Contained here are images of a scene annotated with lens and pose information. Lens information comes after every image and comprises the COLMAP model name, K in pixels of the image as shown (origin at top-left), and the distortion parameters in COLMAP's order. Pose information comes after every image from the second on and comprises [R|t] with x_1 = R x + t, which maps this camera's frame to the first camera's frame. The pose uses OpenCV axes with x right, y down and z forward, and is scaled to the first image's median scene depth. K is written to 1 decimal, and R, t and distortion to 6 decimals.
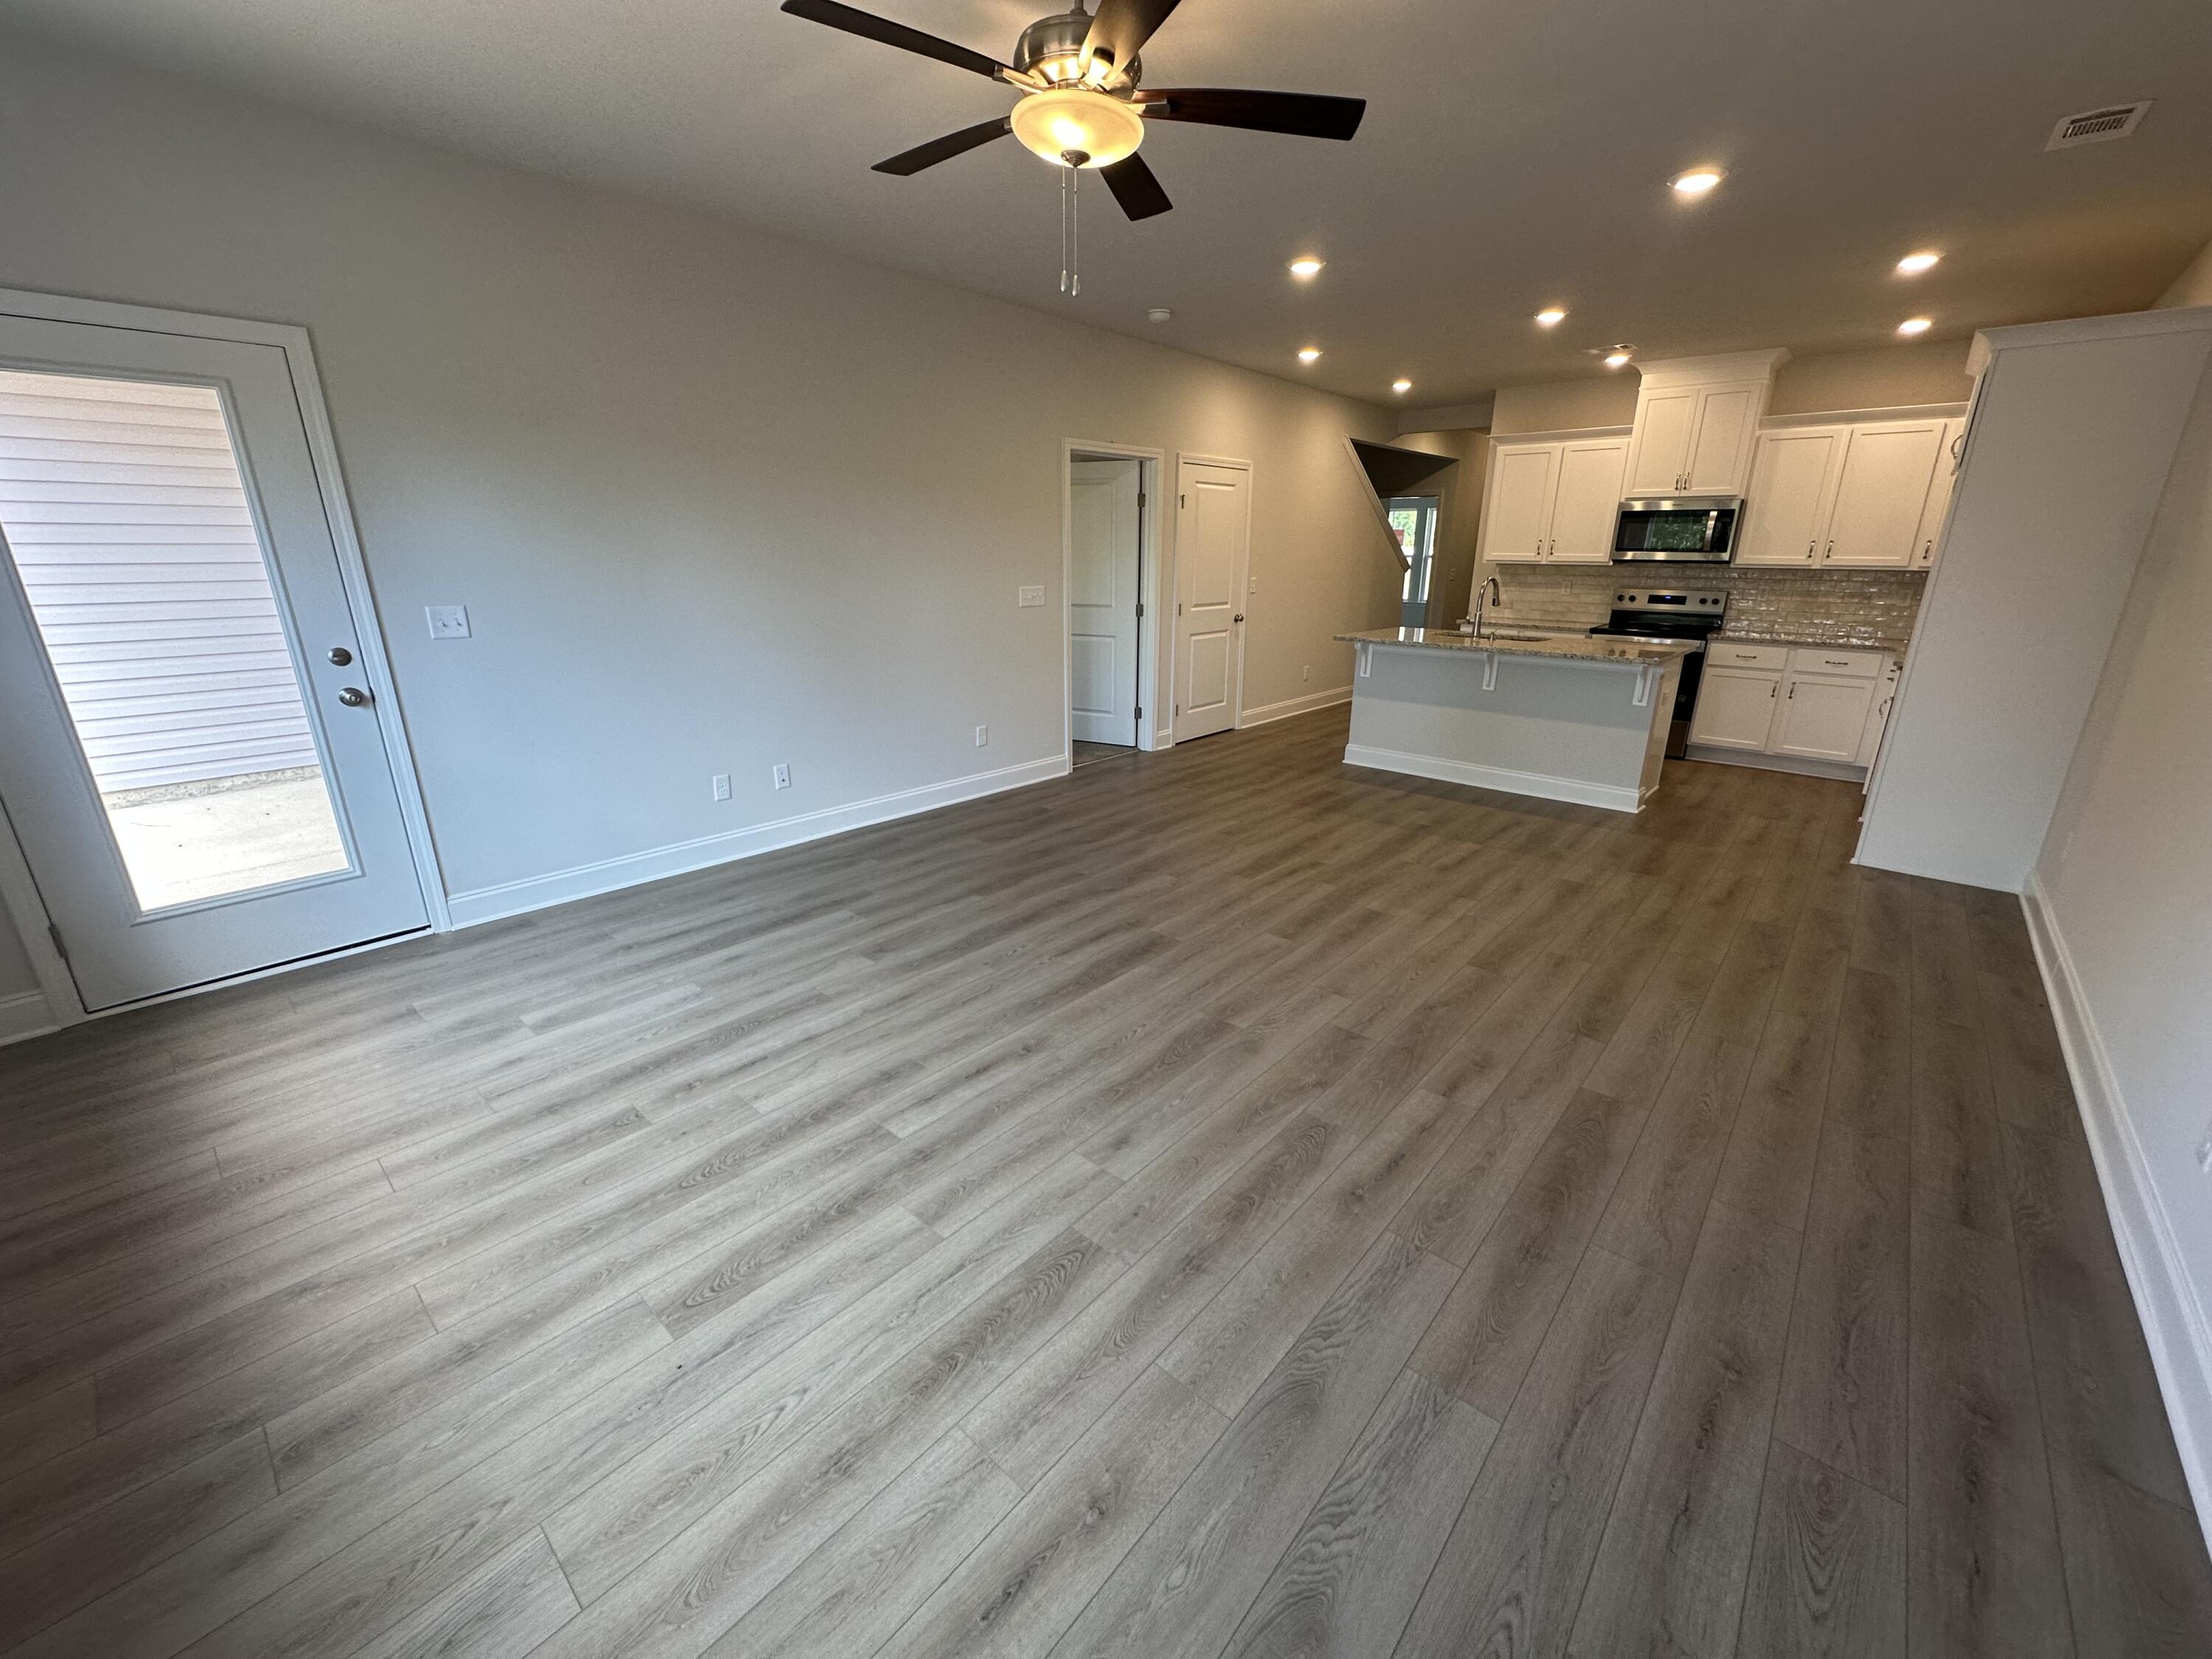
lens RADIAL K [[883.1, 0, 1106.0], [0, 883.1, 829.5], [0, 0, 1]] dist [-0.000068, -0.000004]
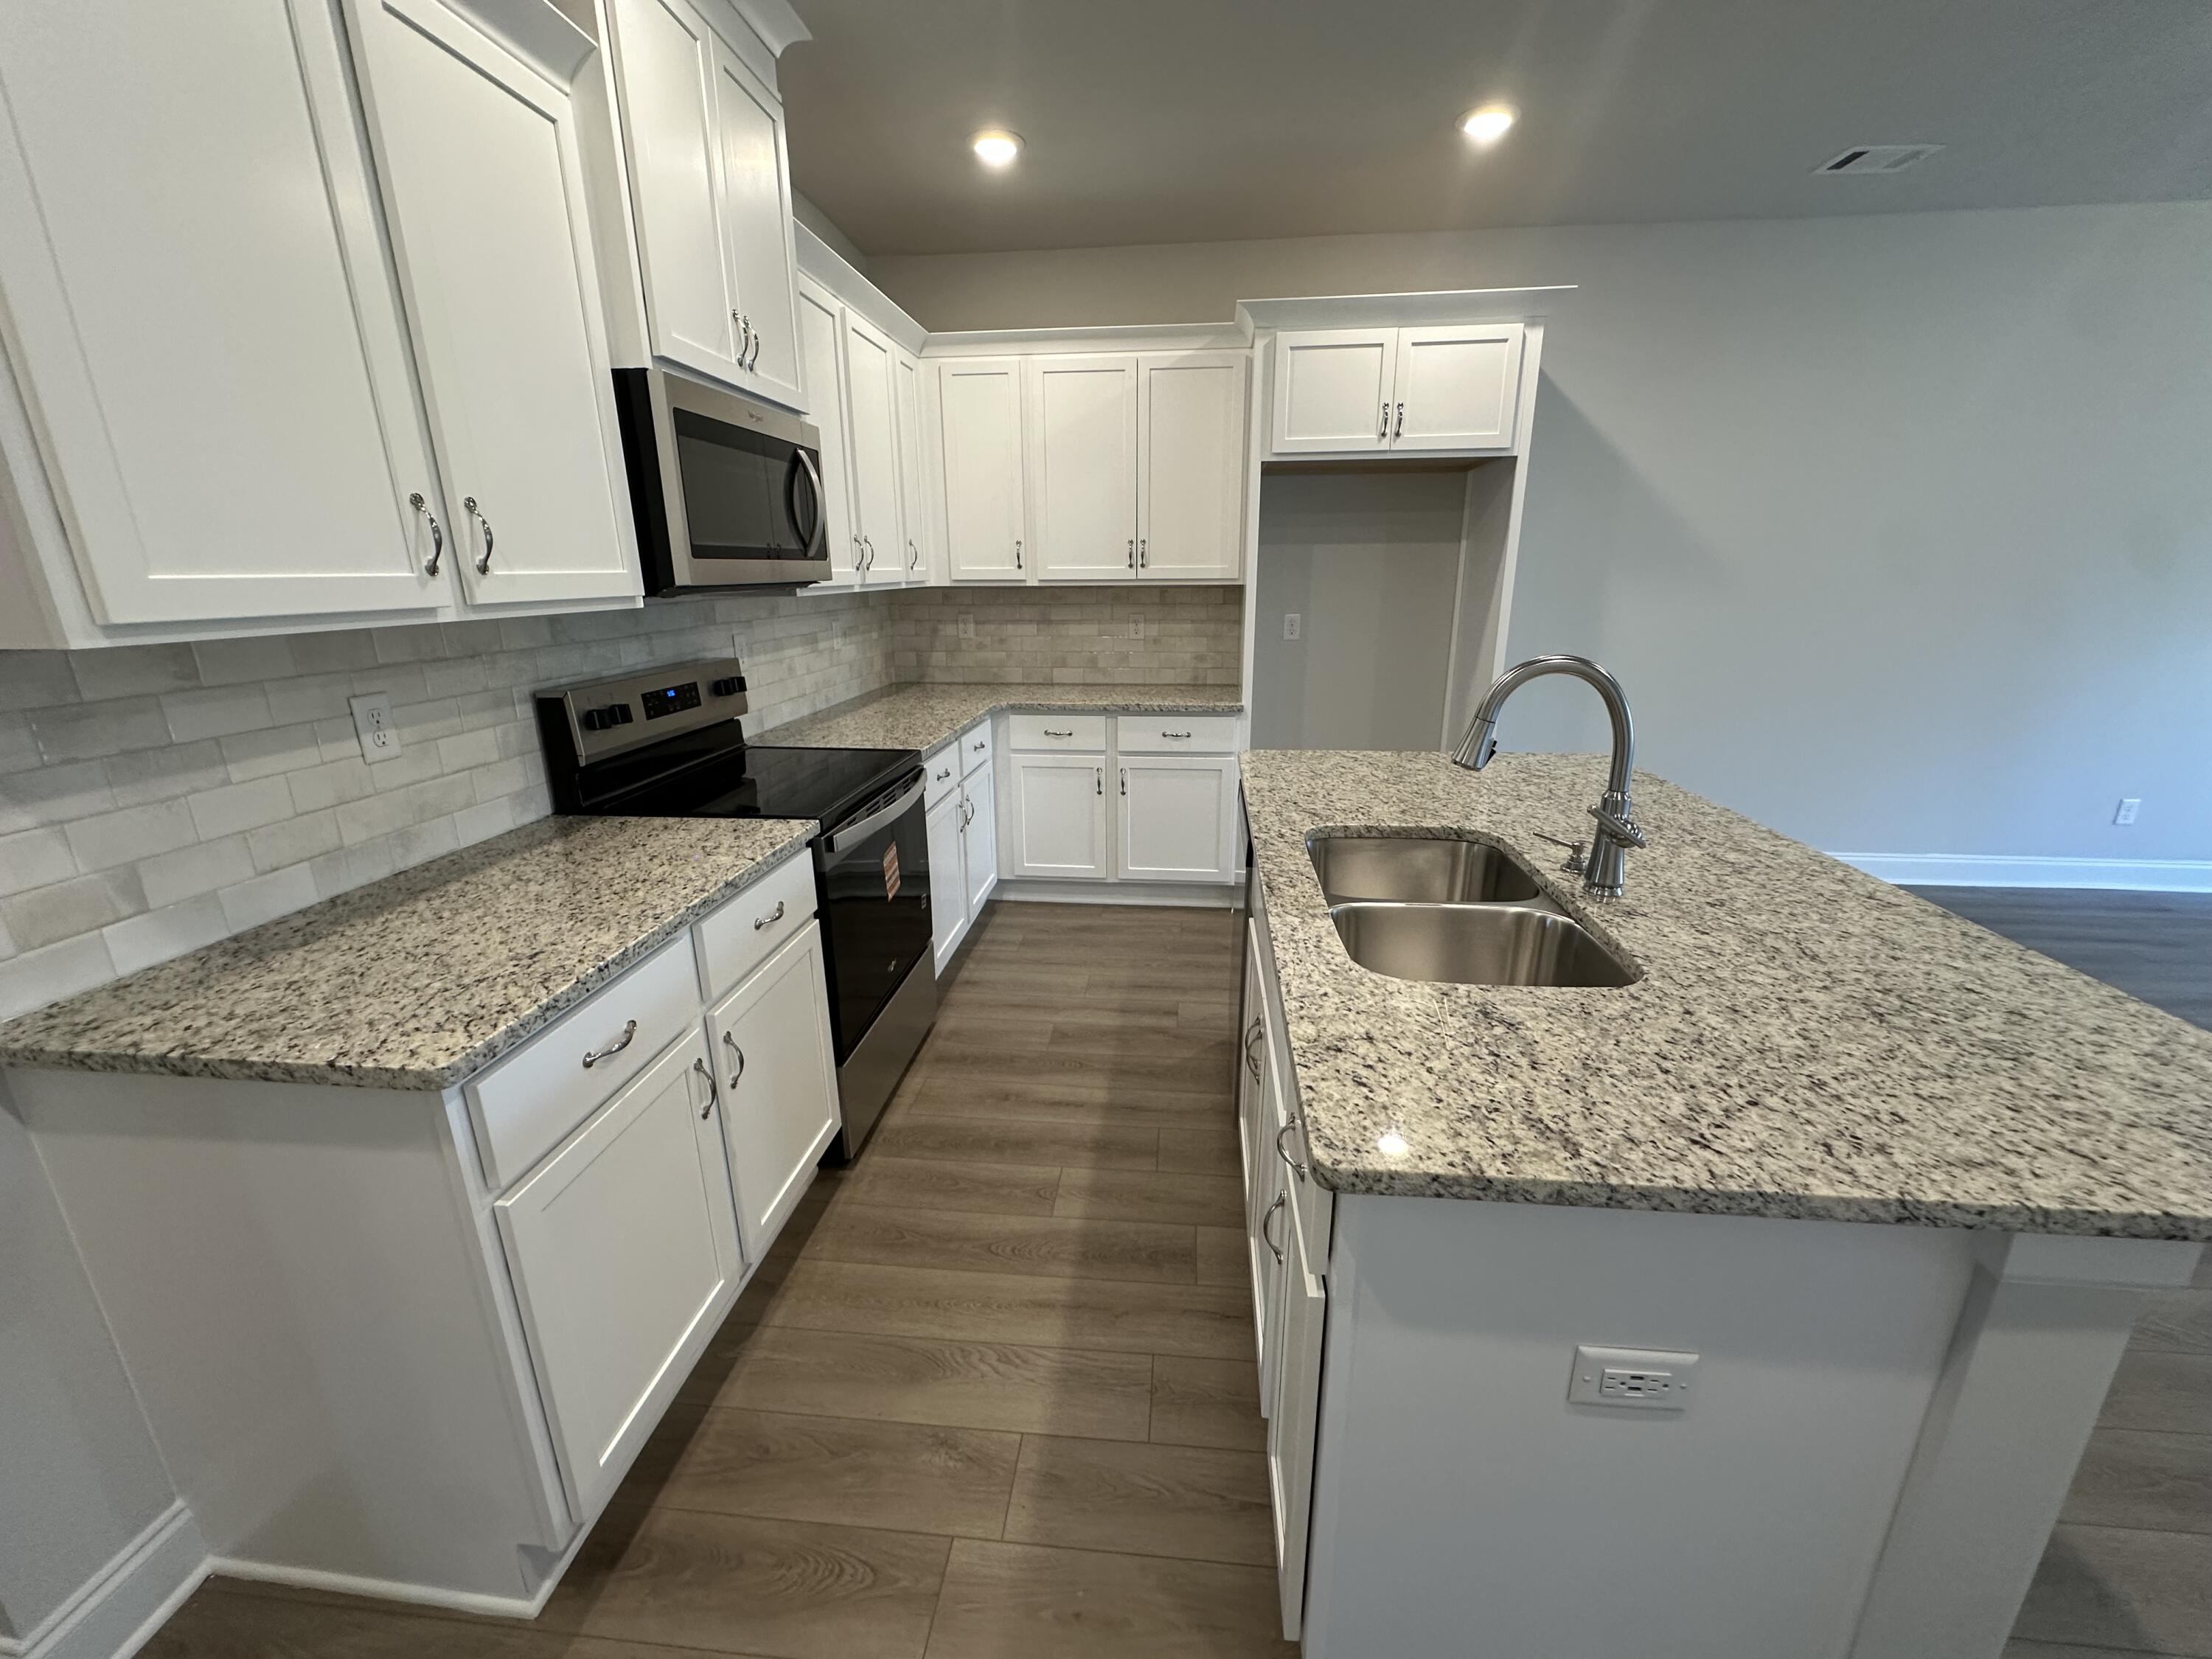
lens RADIAL K [[883.1, 0, 1106.0], [0, 883.1, 829.5], [0, 0, 1]] dist [-0.000068, -0.000004]
pose [[-0.590127, -0.238587, 0.771250, 0.450065], [0.243296, 0.858359, 0.451694, -0.562024], [-0.769777, 0.454199, -0.448494, 1.781811]]
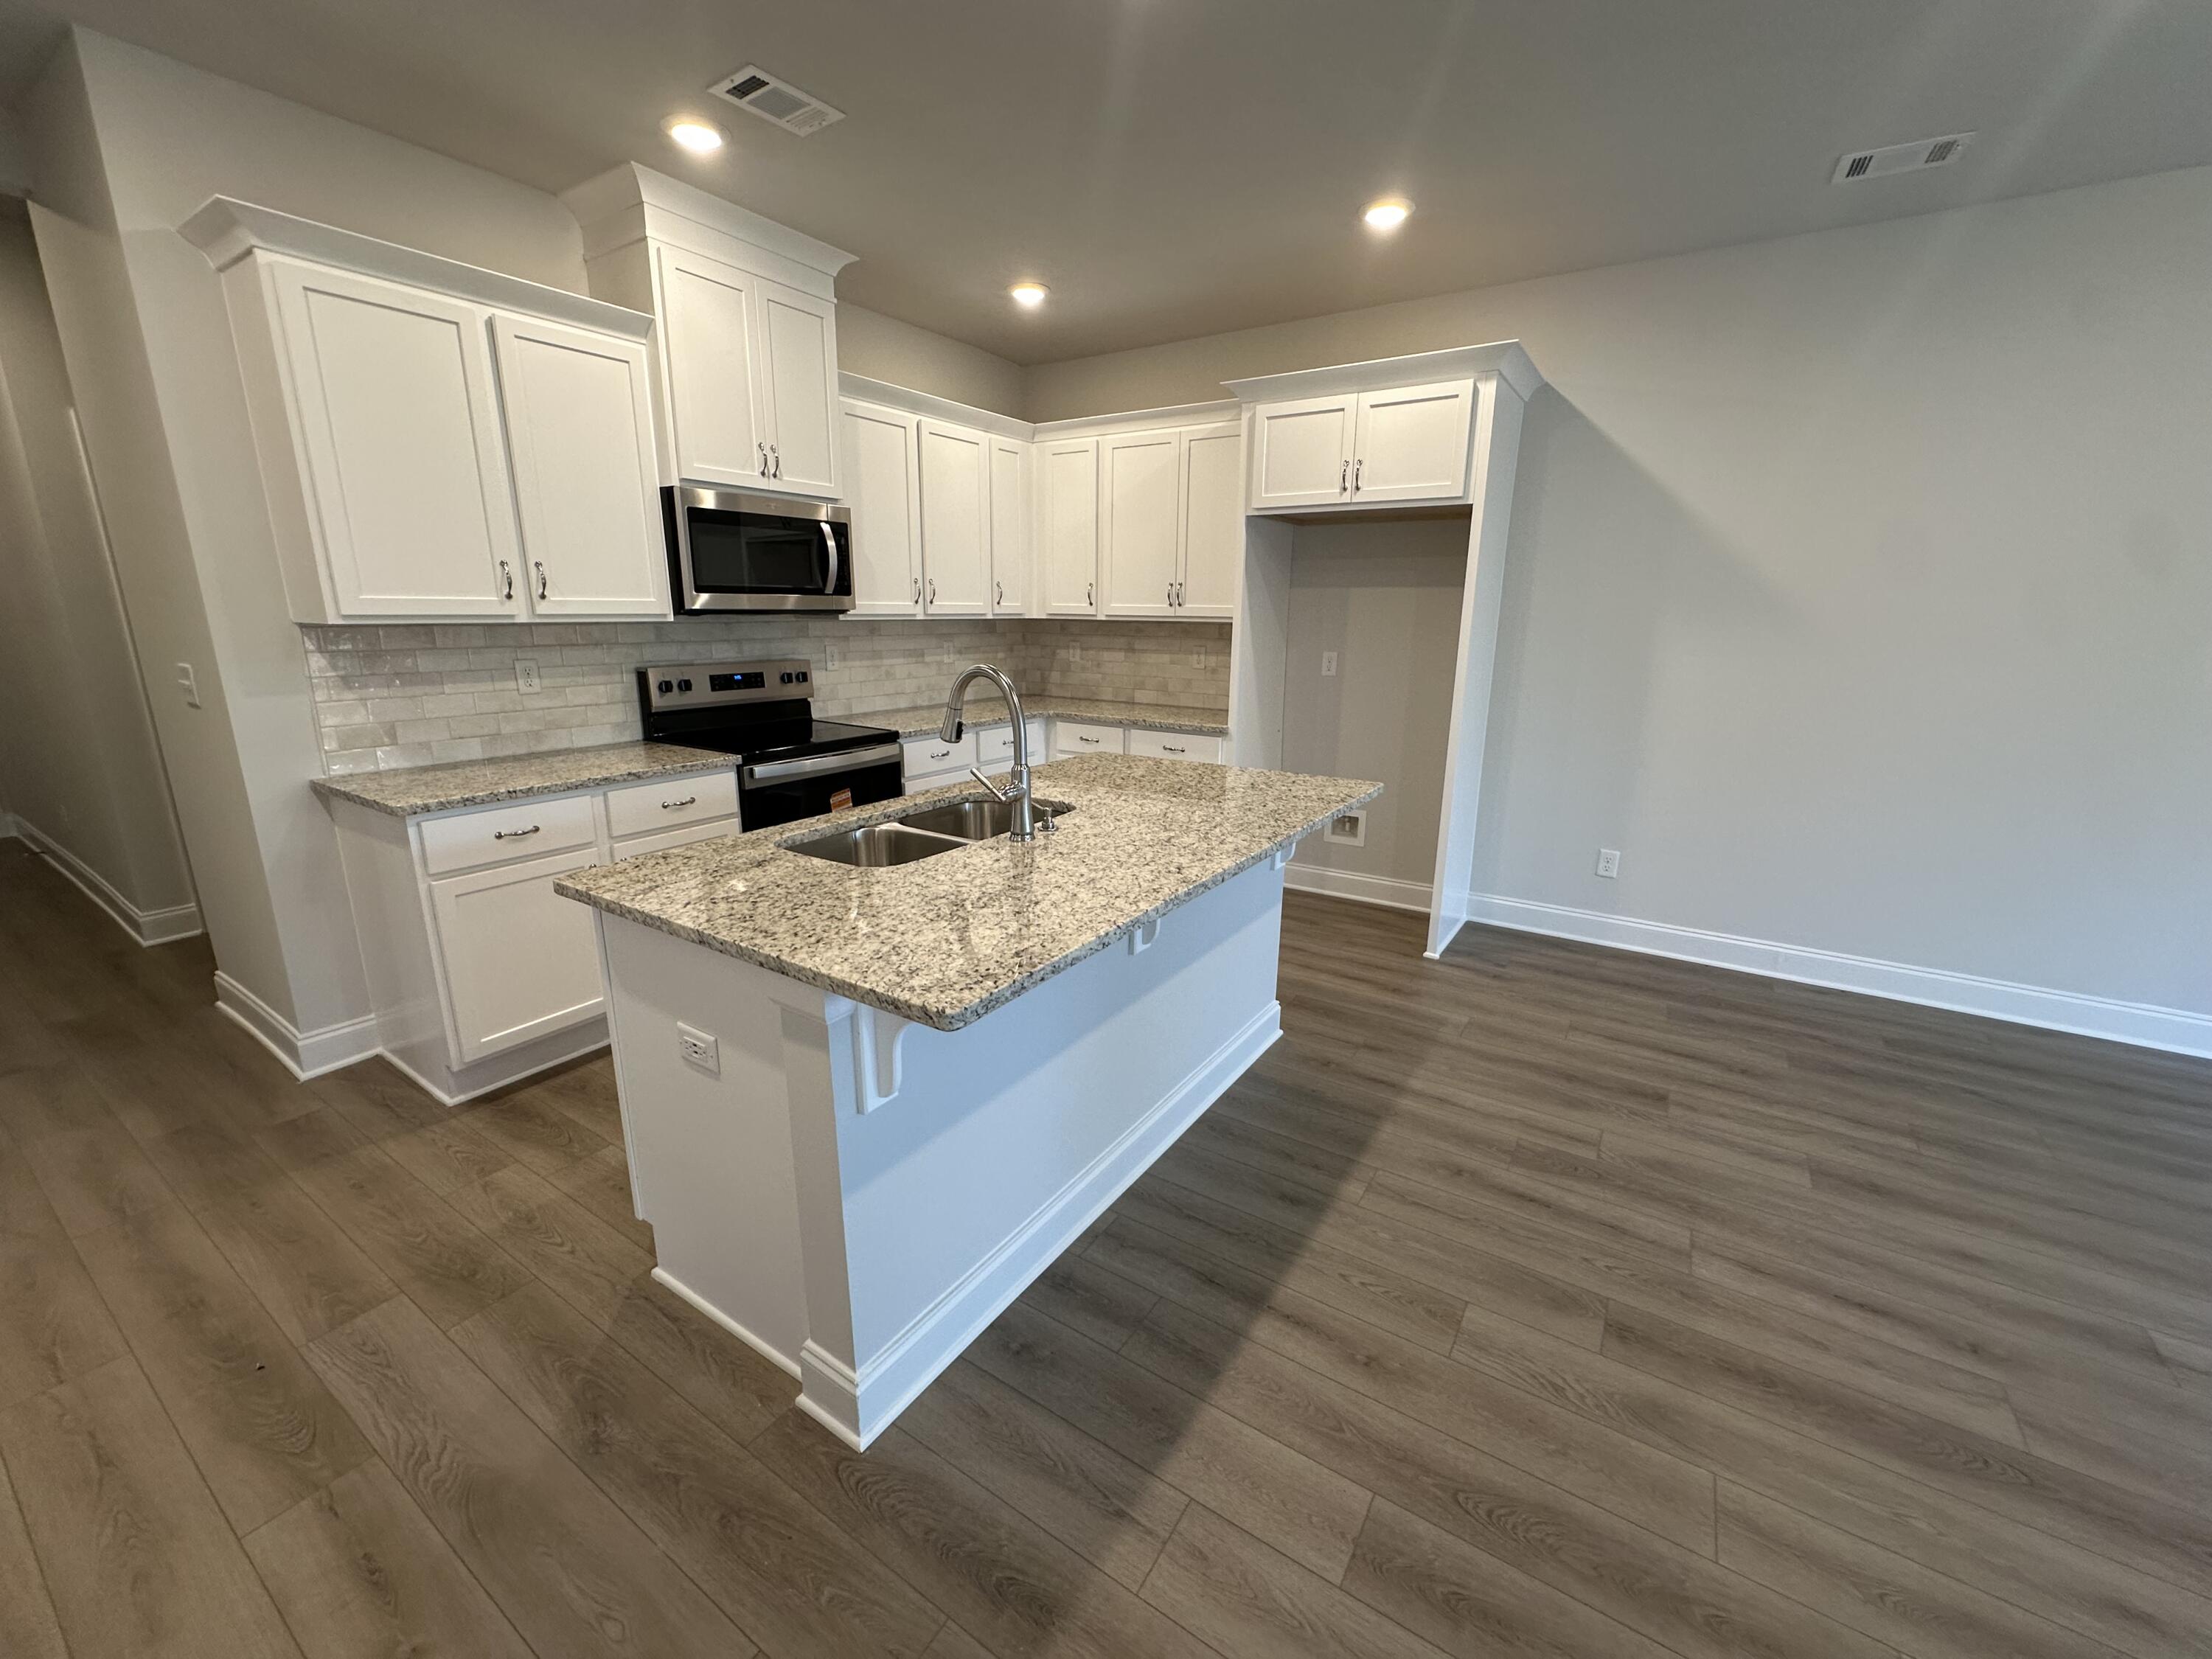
lens RADIAL K [[883.1, 0, 1106.0], [0, 883.1, 829.5], [0, 0, 1]] dist [-0.000068, -0.000004]
pose [[-0.147246, -0.256142, 0.955359, 0.113786], [0.287590, 0.913070, 0.289129, -0.458298], [-0.946367, 0.317325, -0.060782, 1.447485]]
